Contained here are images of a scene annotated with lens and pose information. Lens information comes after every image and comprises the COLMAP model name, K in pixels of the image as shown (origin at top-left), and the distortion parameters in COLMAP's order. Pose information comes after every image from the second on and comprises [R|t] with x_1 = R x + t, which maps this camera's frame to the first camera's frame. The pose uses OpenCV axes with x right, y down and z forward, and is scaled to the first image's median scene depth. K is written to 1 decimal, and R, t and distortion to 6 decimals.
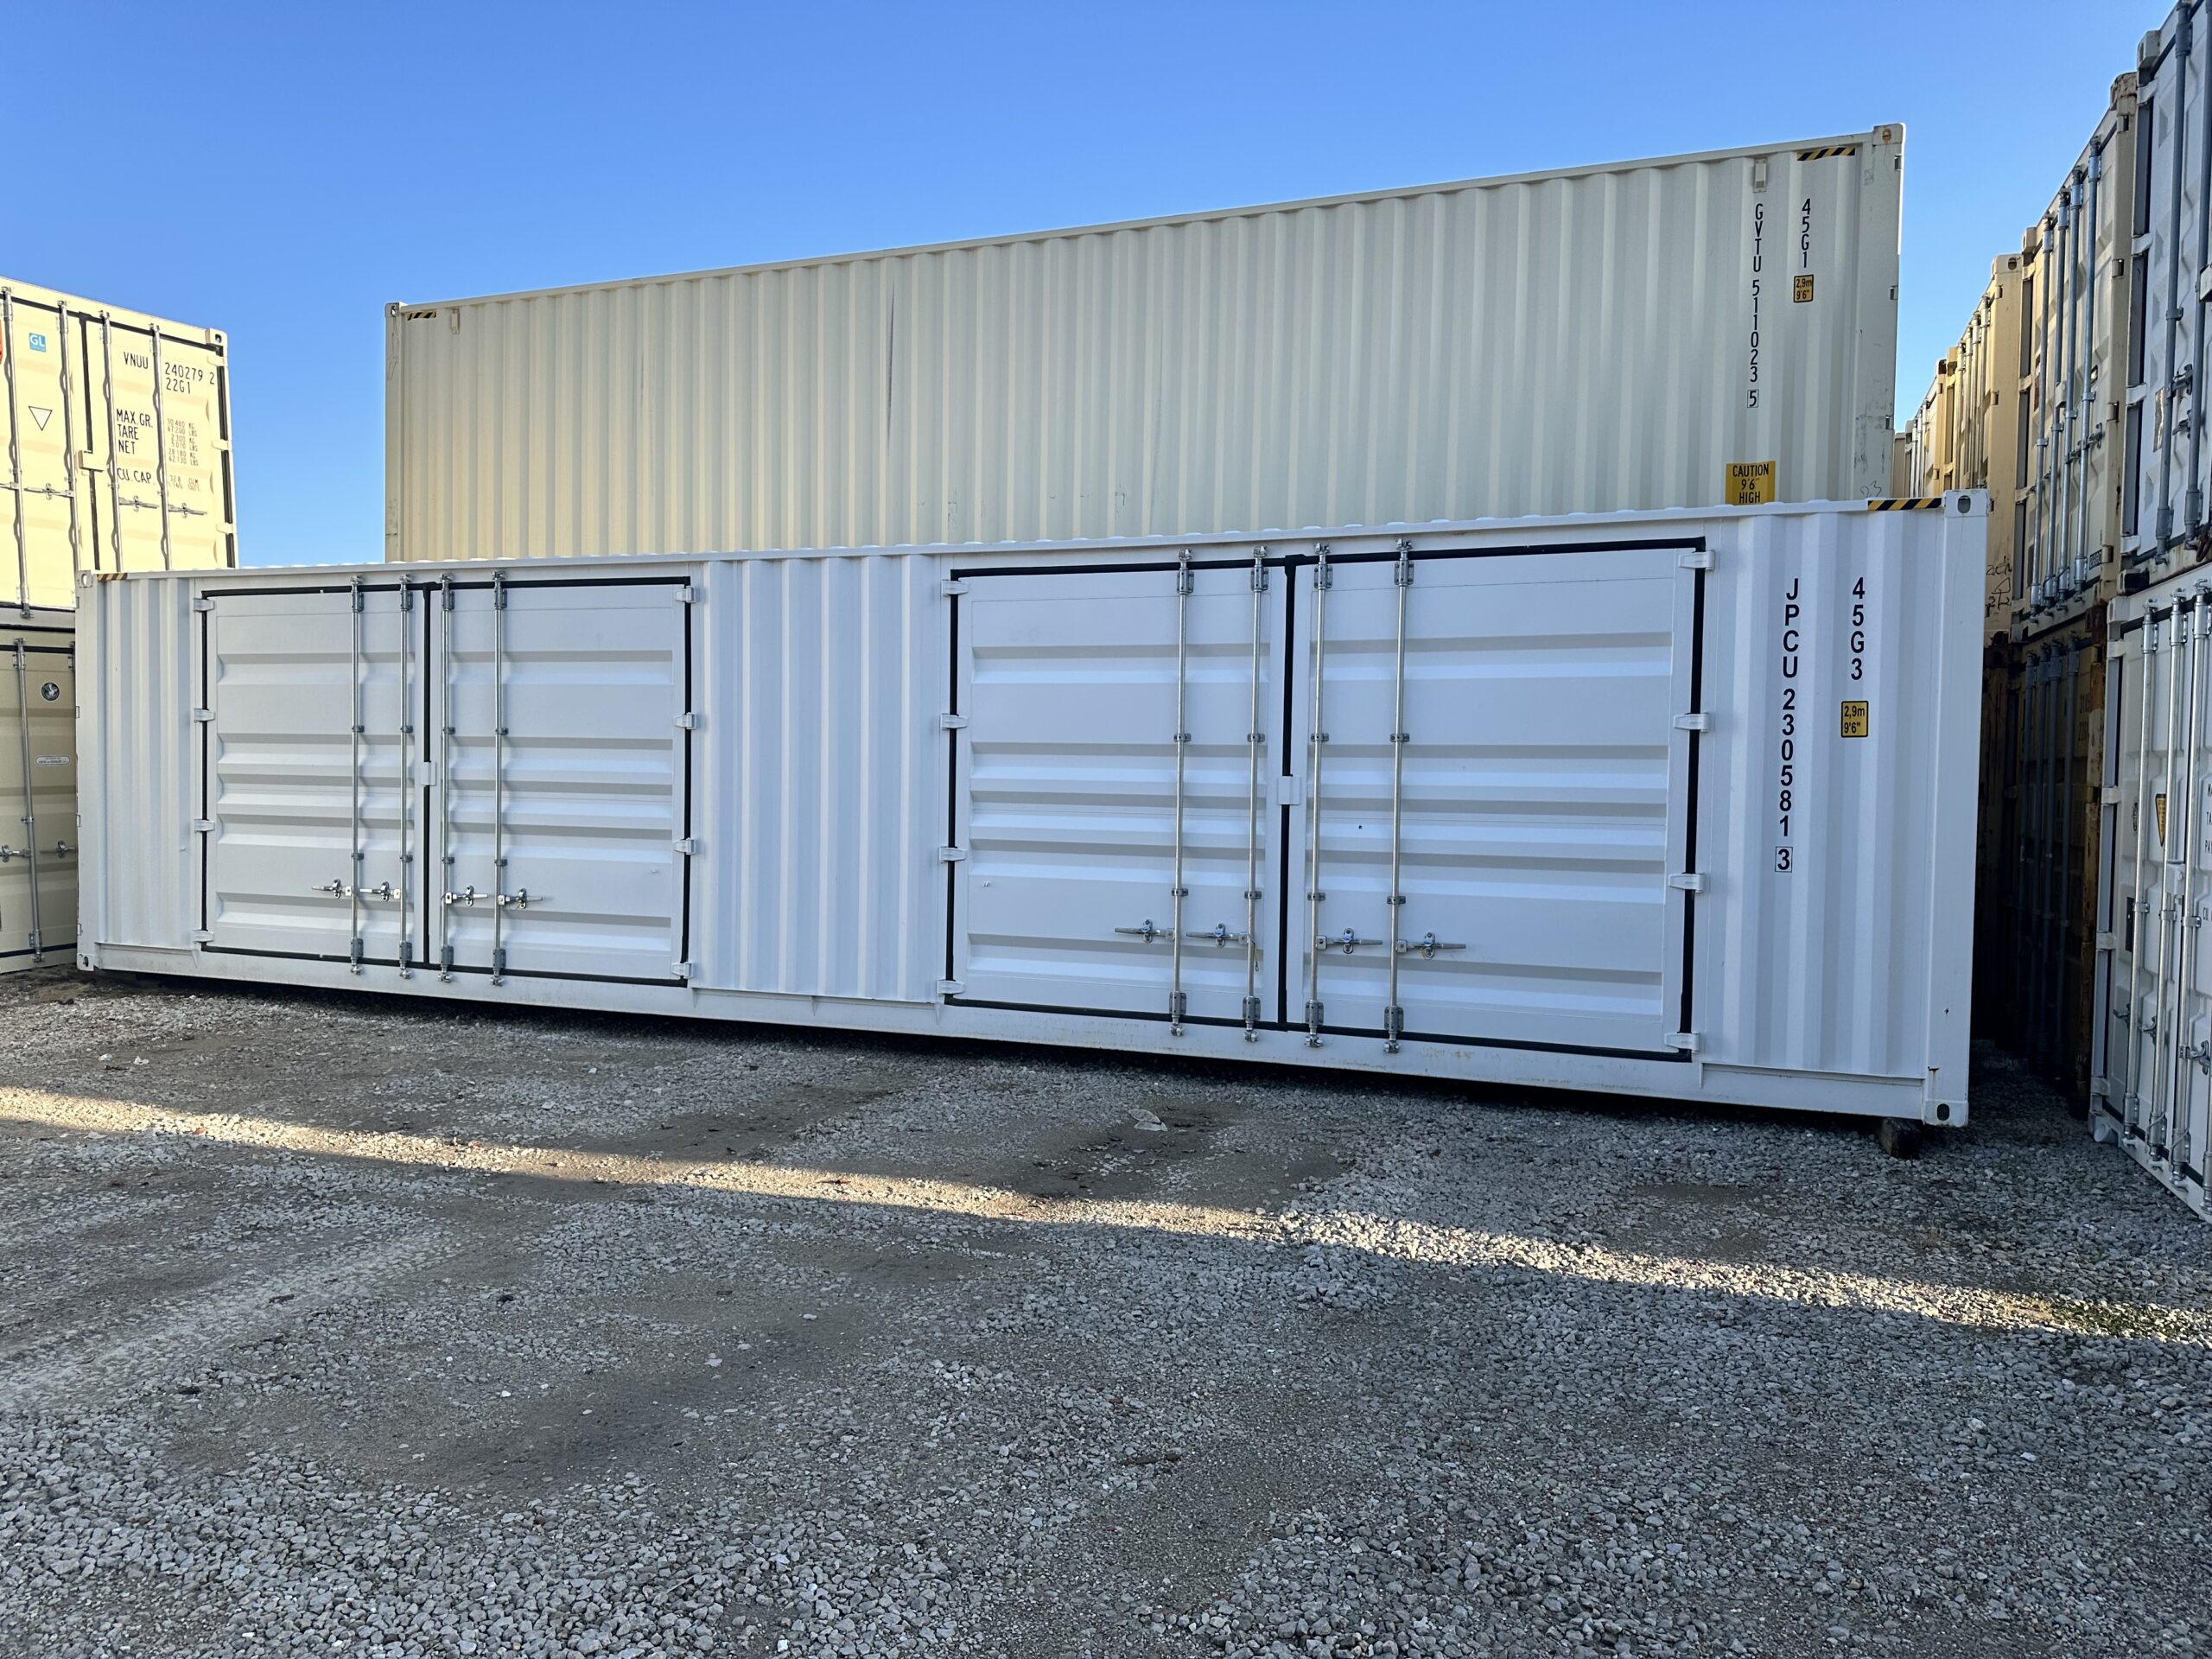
lens RADIAL K [[1547.3, 0, 1111.8], [0, 1547.3, 840.1], [0, 0, 1]] dist [0.036330, -0.033368]
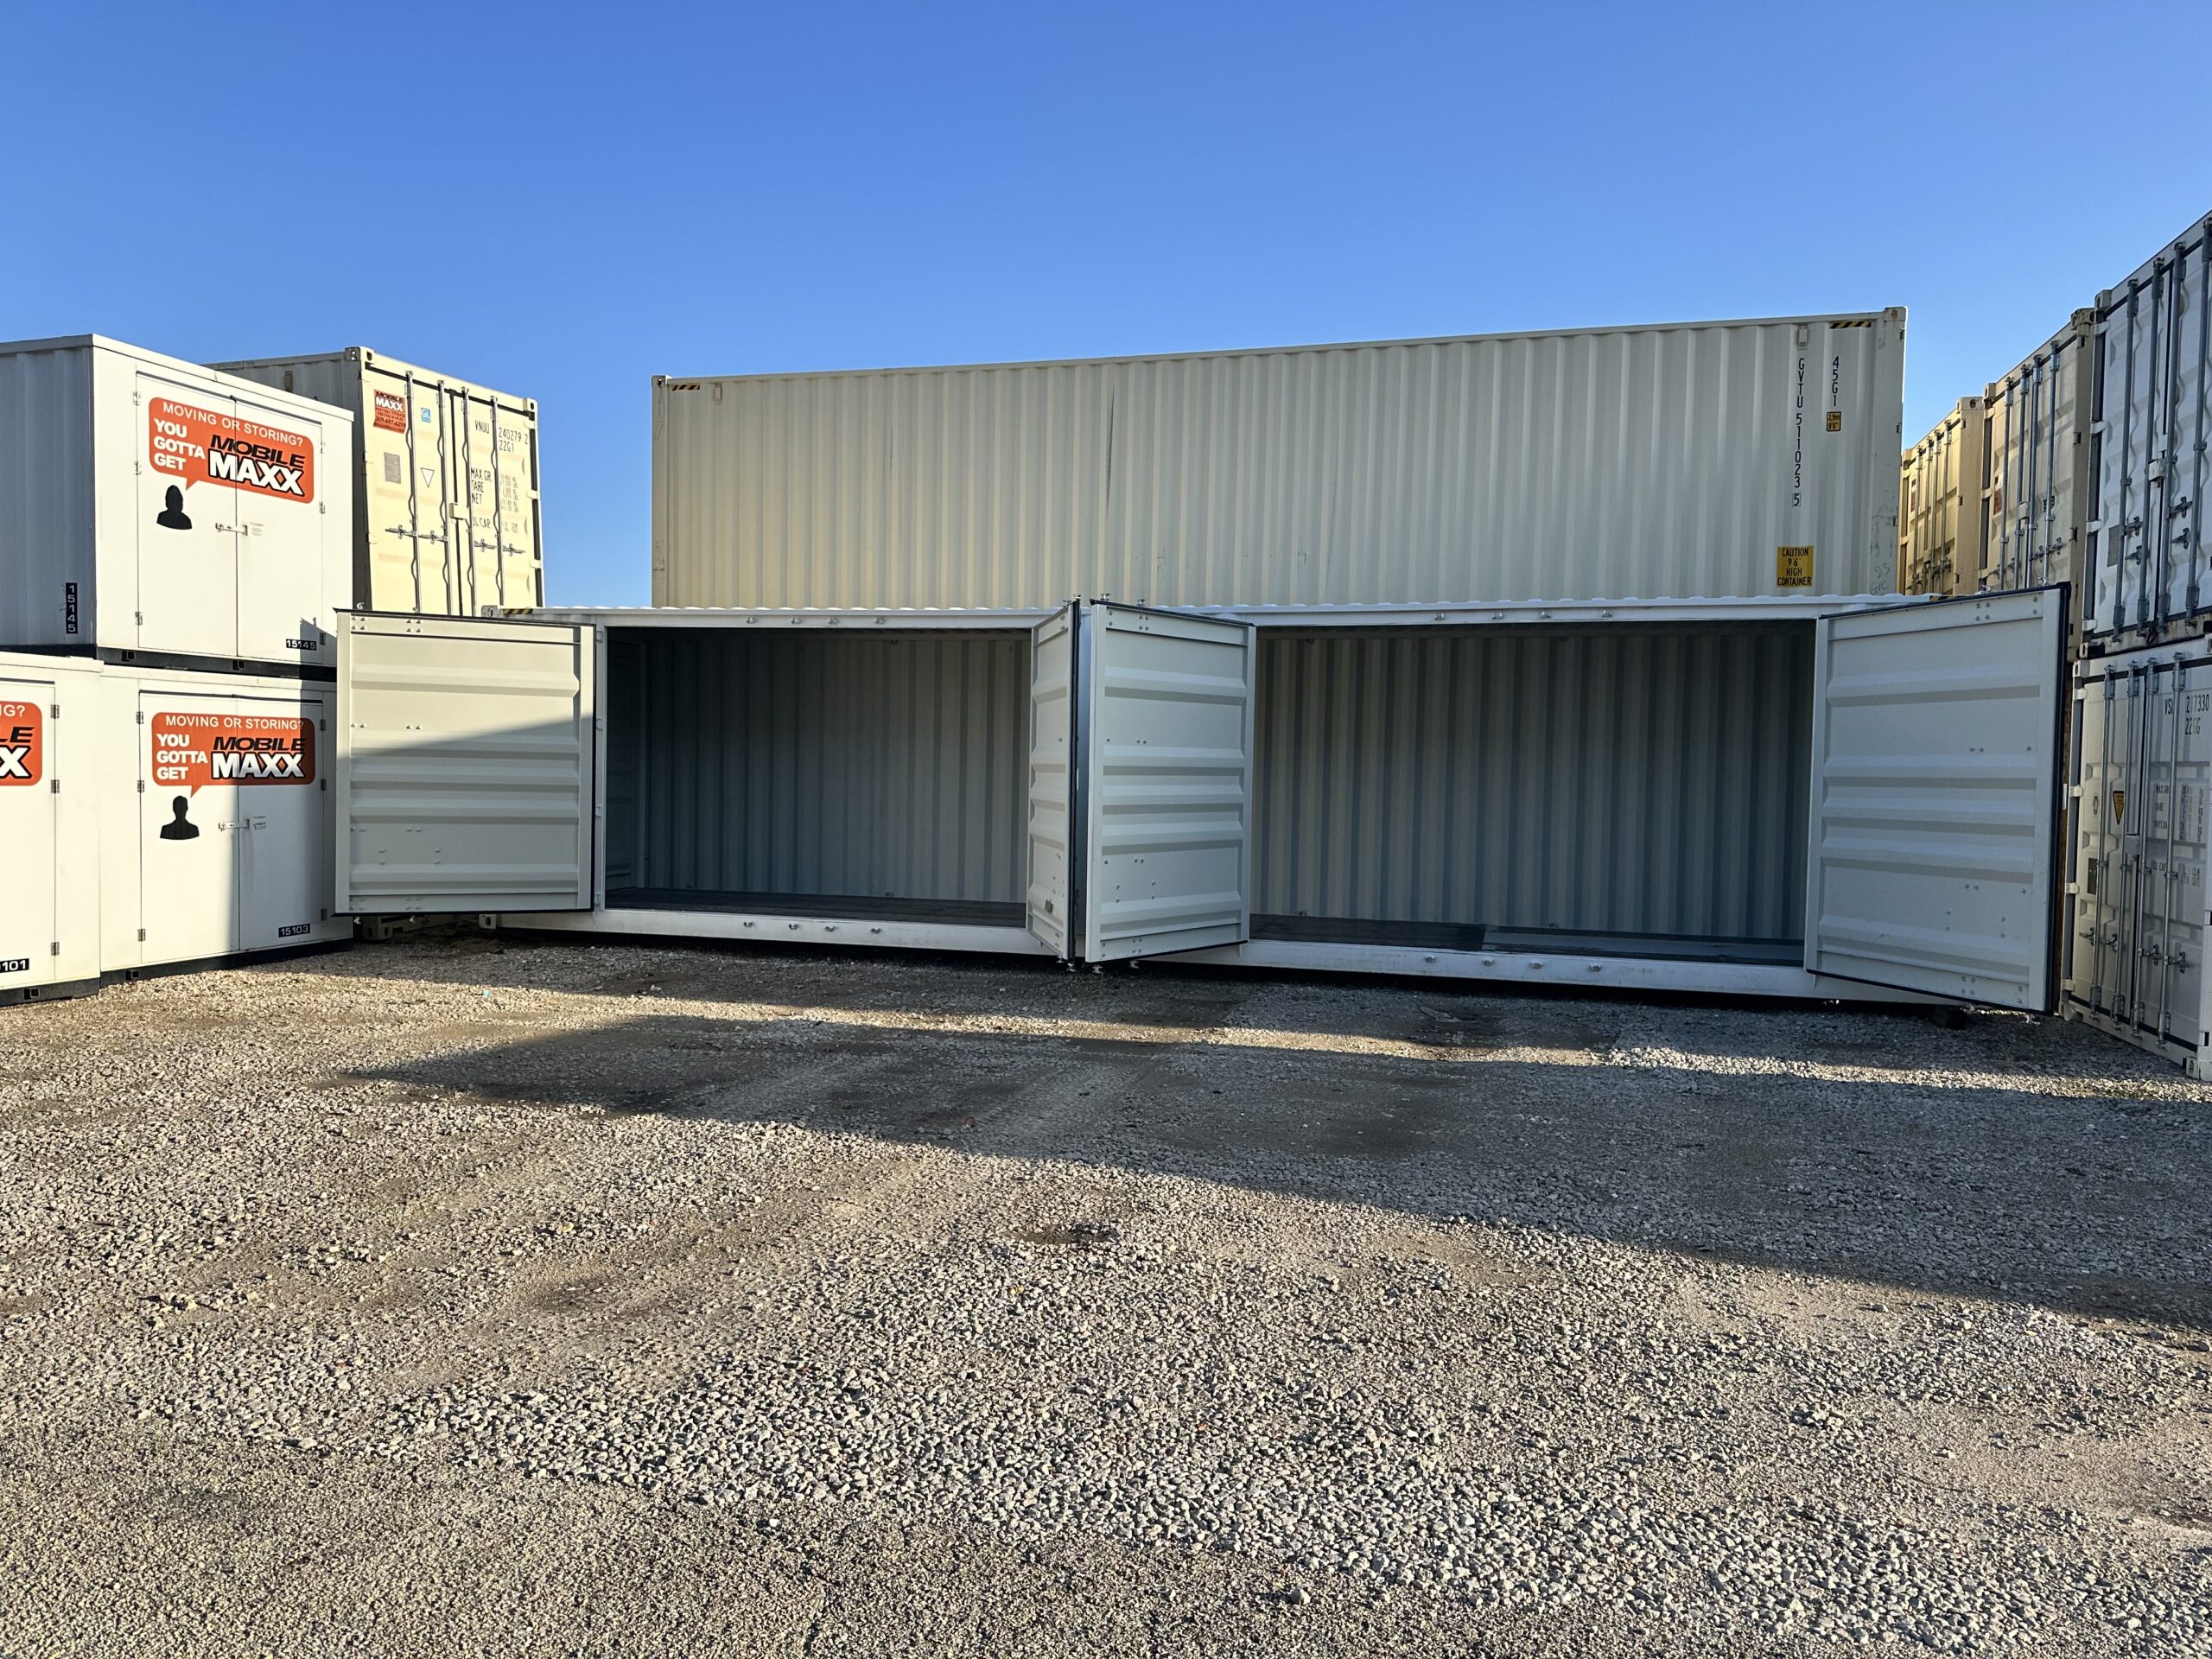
lens RADIAL K [[1547.3, 0, 1105.3], [0, 1547.3, 827.2], [0, 0, 1]] dist [0.036330, -0.033368]
pose [[0.995755, 0.000372, 0.092044, -0.316948], [-0.000199, 0.999998, -0.001887, 0.006413], [-0.092044, 0.001861, 0.995753, -0.303077]]
